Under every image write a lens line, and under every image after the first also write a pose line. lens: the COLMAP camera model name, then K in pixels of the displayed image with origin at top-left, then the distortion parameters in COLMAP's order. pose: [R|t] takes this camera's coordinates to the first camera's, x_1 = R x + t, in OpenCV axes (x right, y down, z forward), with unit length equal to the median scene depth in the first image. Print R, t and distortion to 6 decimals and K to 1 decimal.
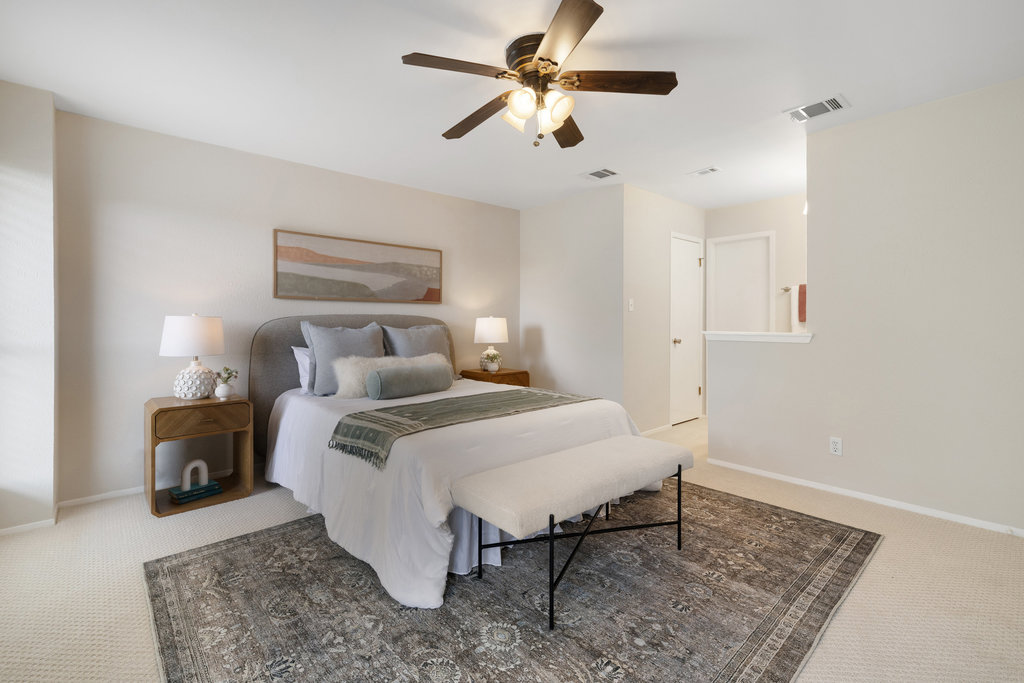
lens RADIAL K [[445.6, 0, 512.8], [0, 445.6, 324.5], [0, 0, 1]] dist [0.001710, 0.000043]
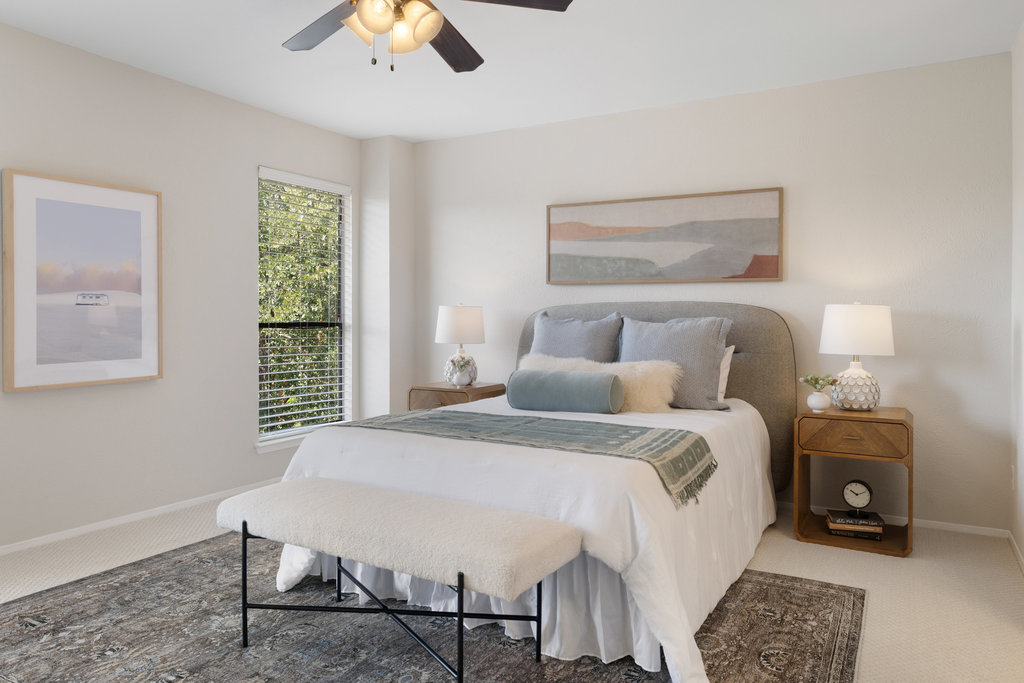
lens RADIAL K [[705.3, 0, 511.7], [0, 705.3, 325.4], [0, 0, 1]] dist [-0.003199, 0.002461]
pose [[0.312819, 0.014742, -0.949698, 0.723550], [-0.013645, 0.999846, 0.011026, 0.005805], [0.949715, 0.009510, 0.312972, 0.481555]]
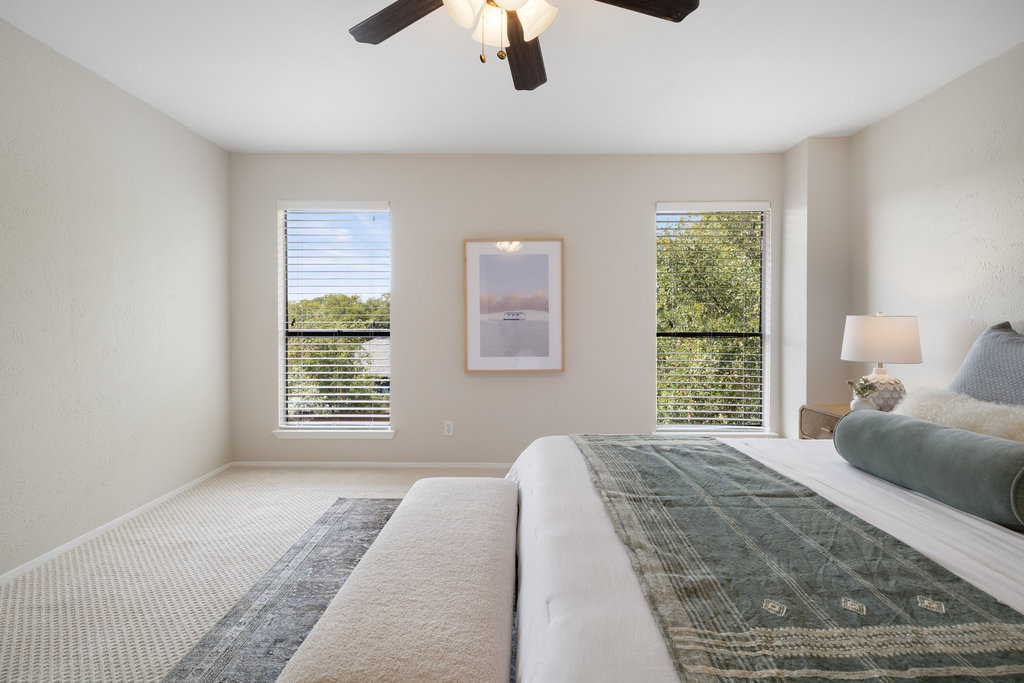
lens RADIAL K [[445.6, 0, 512.8], [0, 445.6, 324.5], [0, 0, 1]] dist [0.001710, 0.000043]
pose [[-0.686739, 0.005111, -0.726886, 0.287727], [-0.008196, 0.999857, 0.014774, -0.007851], [0.726858, 0.016104, -0.686599, 0.889528]]
